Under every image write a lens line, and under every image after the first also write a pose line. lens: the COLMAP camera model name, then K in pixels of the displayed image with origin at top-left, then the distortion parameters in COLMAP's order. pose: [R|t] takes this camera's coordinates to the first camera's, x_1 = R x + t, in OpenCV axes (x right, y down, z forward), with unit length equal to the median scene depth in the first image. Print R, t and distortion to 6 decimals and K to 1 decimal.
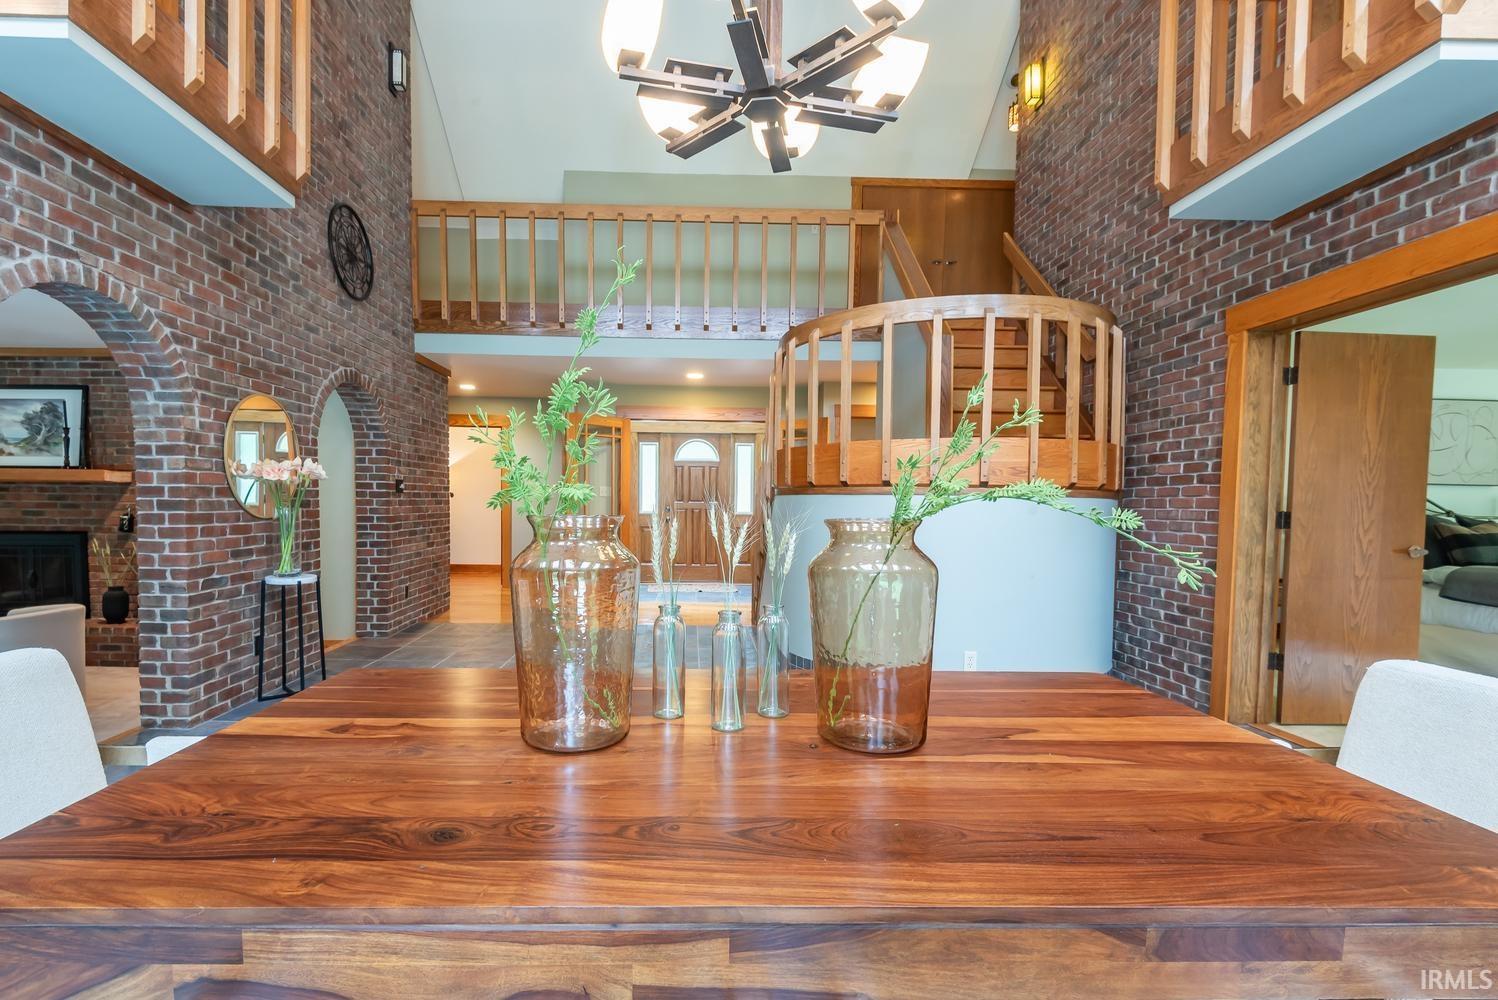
lens RADIAL K [[701.7, 0, 714.1], [0, 701.7, 545.2], [0, 0, 1]] dist [0.019366, -0.010443]
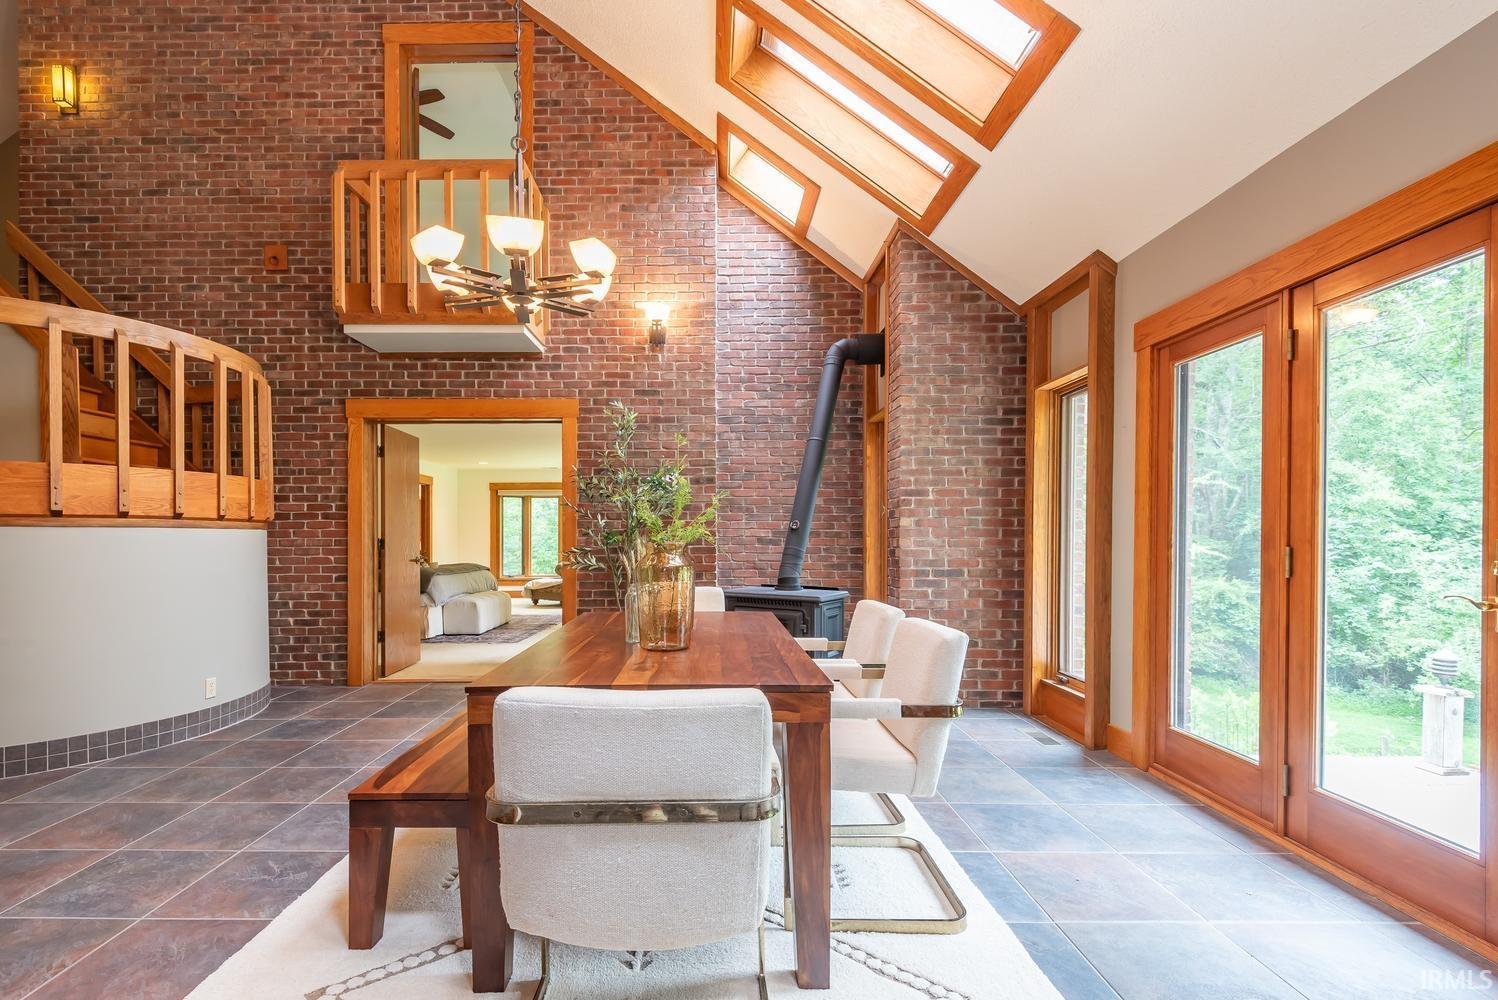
lens RADIAL K [[701.7, 0, 691.7], [0, 701.7, 551.4], [0, 0, 1]] dist [0.019366, -0.010443]
pose [[0.041657, -0.033042, 0.998585, -0.896402], [0.062503, 0.997582, 0.030401, -0.031261], [-0.997175, 0.061148, 0.043621, 0.328500]]
